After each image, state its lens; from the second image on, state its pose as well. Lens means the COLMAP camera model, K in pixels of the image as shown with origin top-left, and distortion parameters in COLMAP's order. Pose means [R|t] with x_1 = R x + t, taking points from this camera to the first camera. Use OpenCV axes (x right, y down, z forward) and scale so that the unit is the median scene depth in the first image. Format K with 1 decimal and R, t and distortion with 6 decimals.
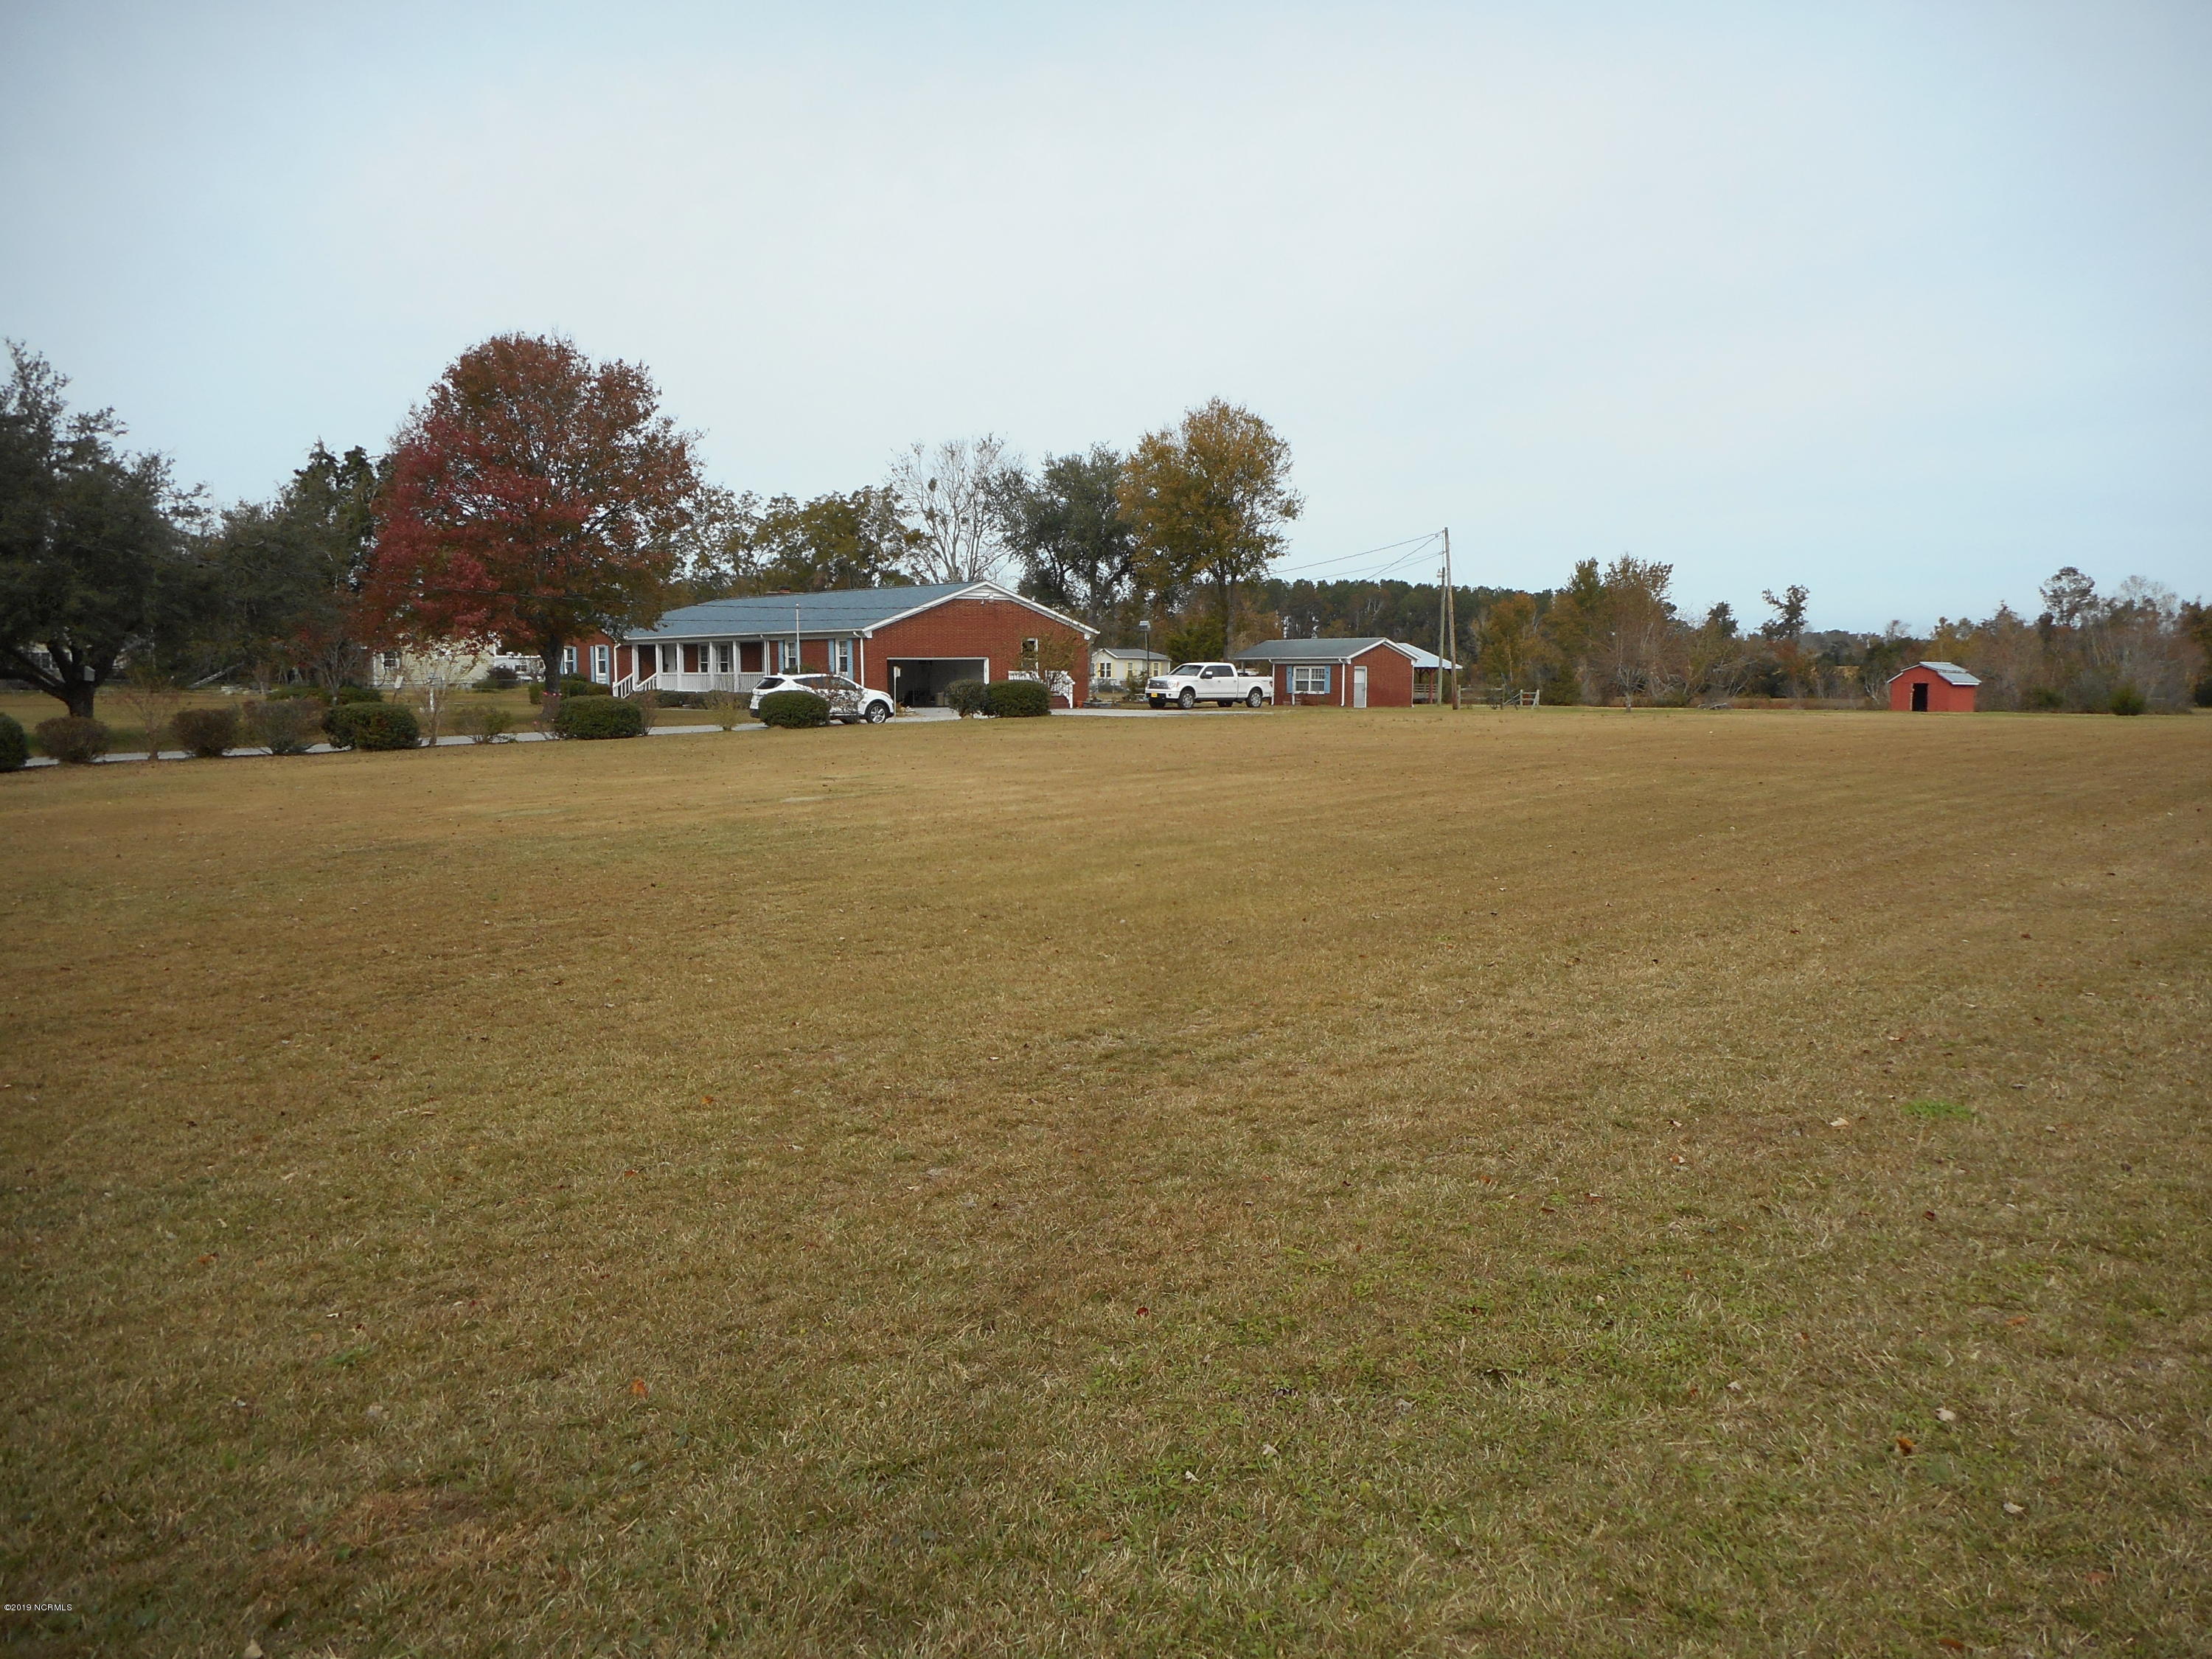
lens RADIAL K [[1634.2, 0, 1106.0], [0, 1634.2, 829.5], [0, 0, 1]] dist [-0.026624, -0.001710]
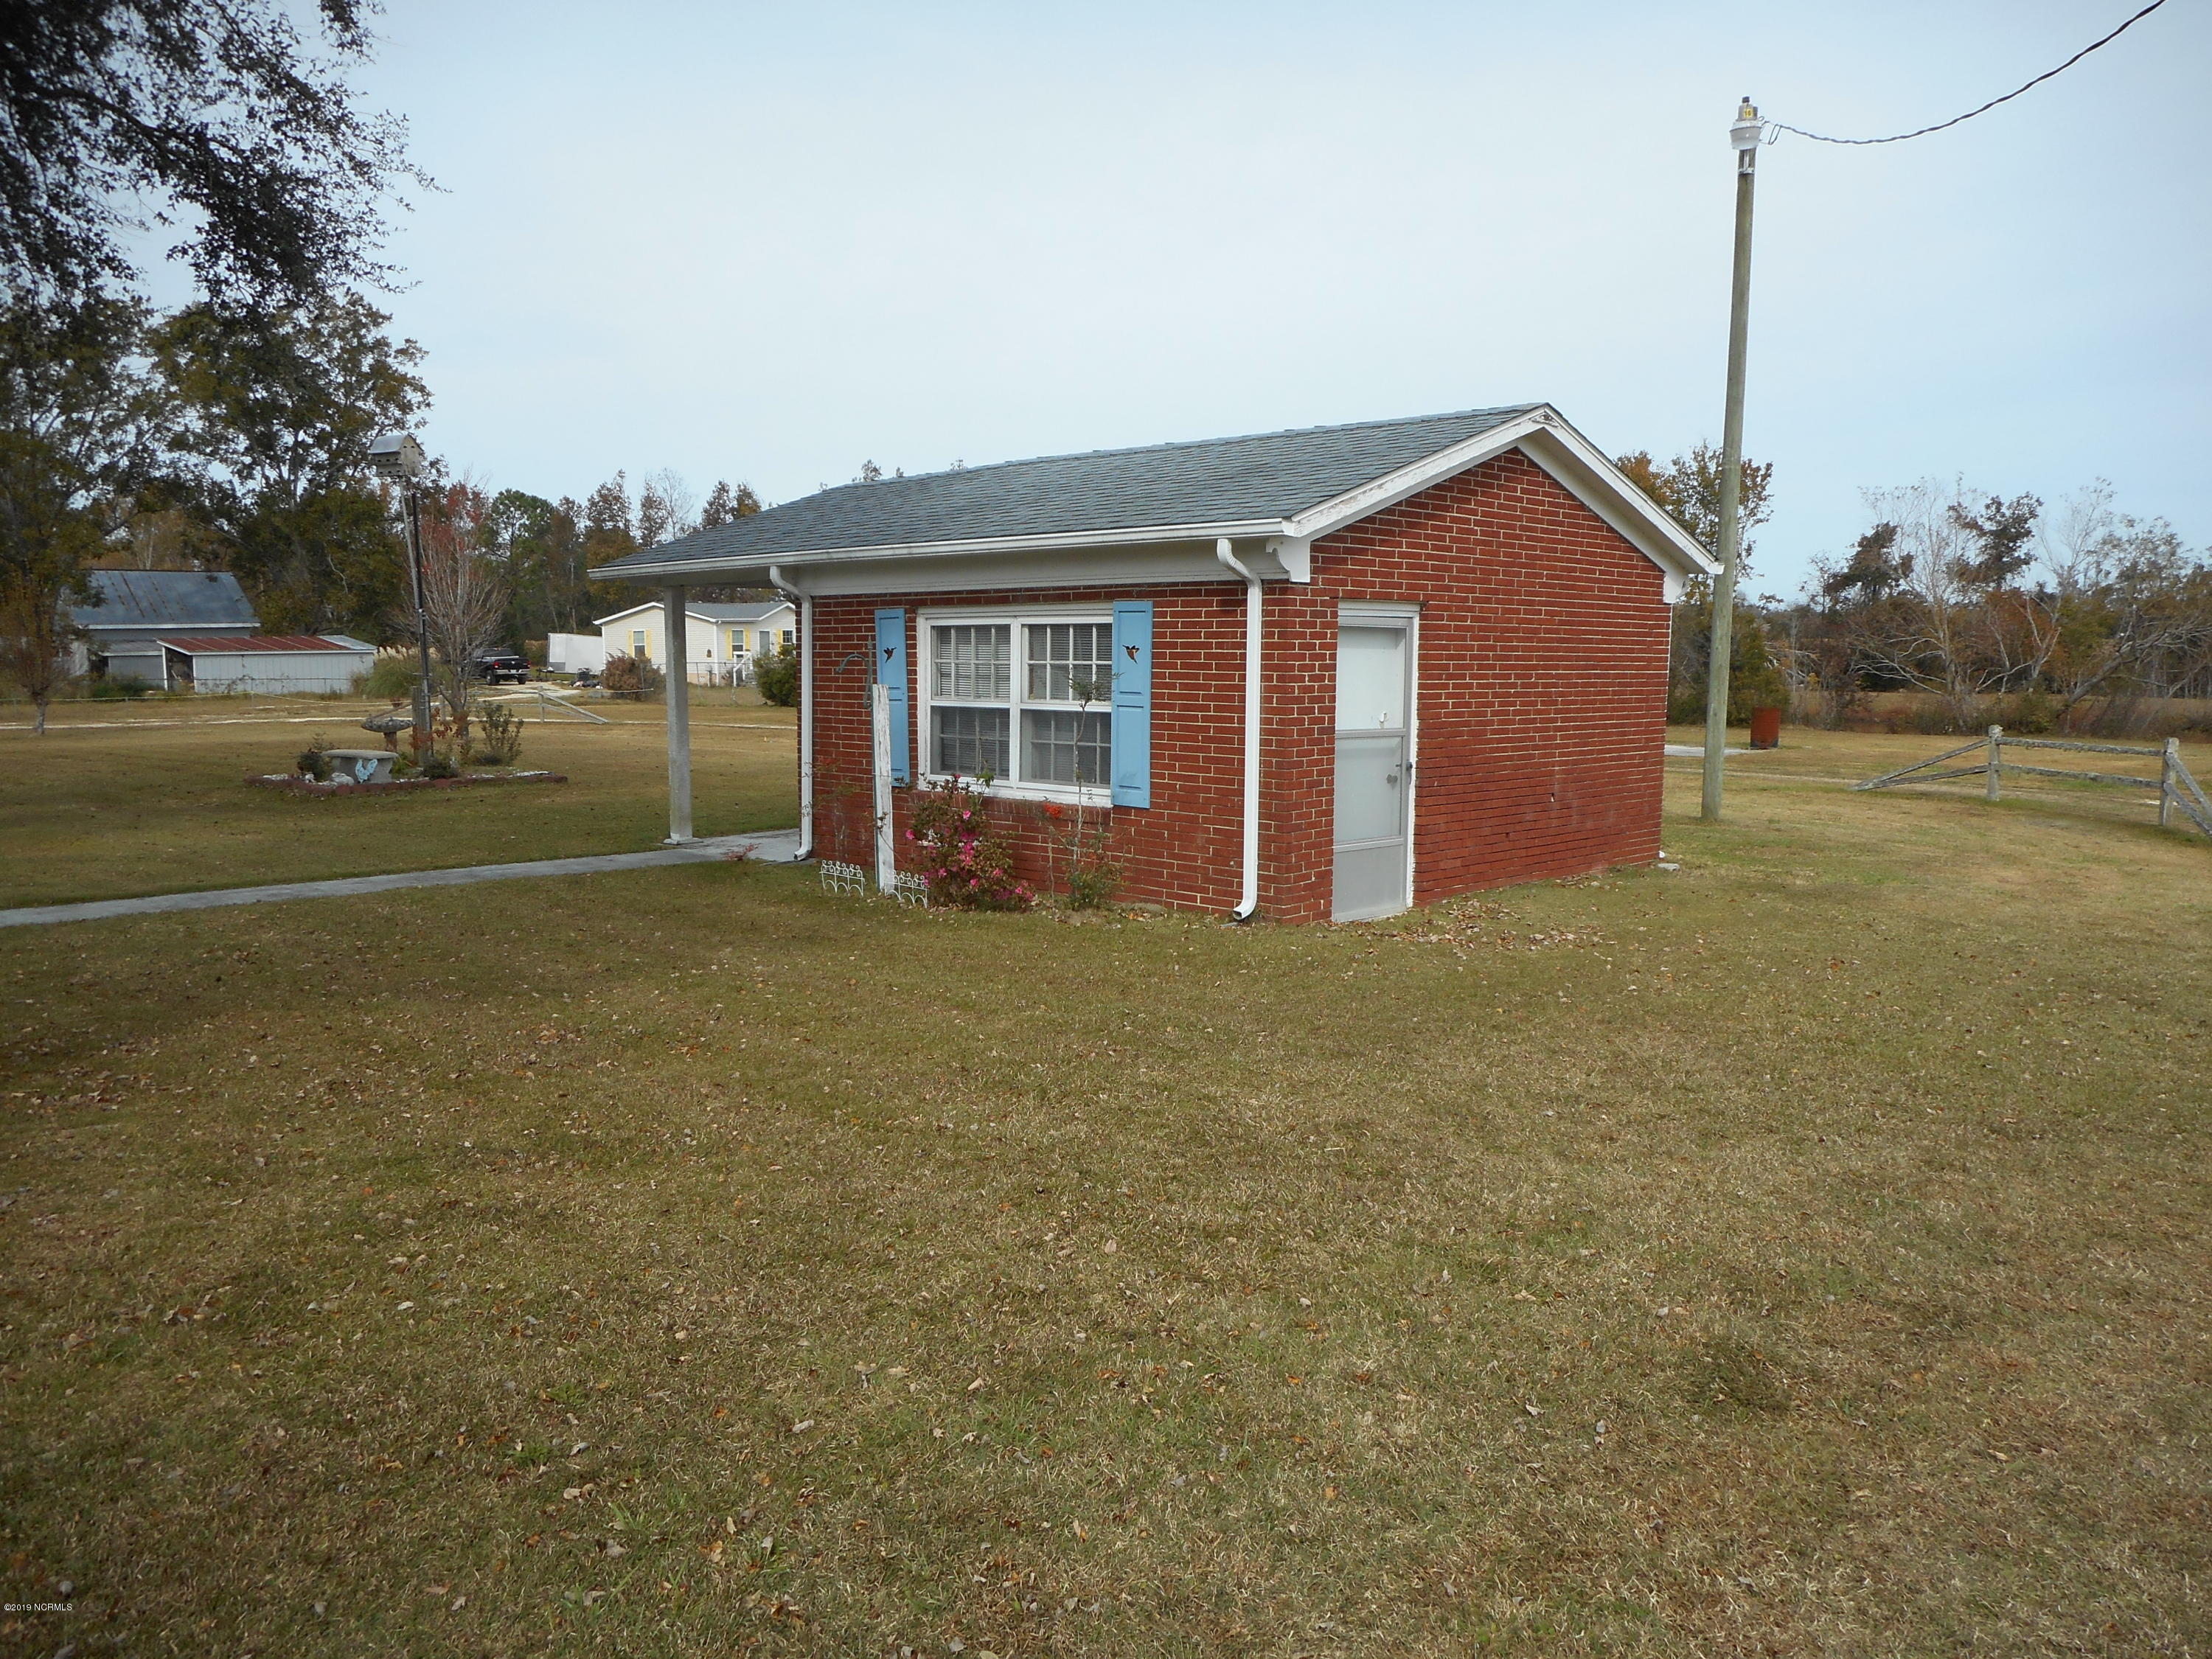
lens RADIAL K [[1634.2, 0, 1106.0], [0, 1634.2, 829.5], [0, 0, 1]] dist [-0.026624, -0.001710]
pose [[0.997046, -0.000232, 0.076801, 0.121772], [-0.001288, 0.999804, 0.019743, -0.083230], [-0.076791, -0.019783, 0.996851, 0.856983]]
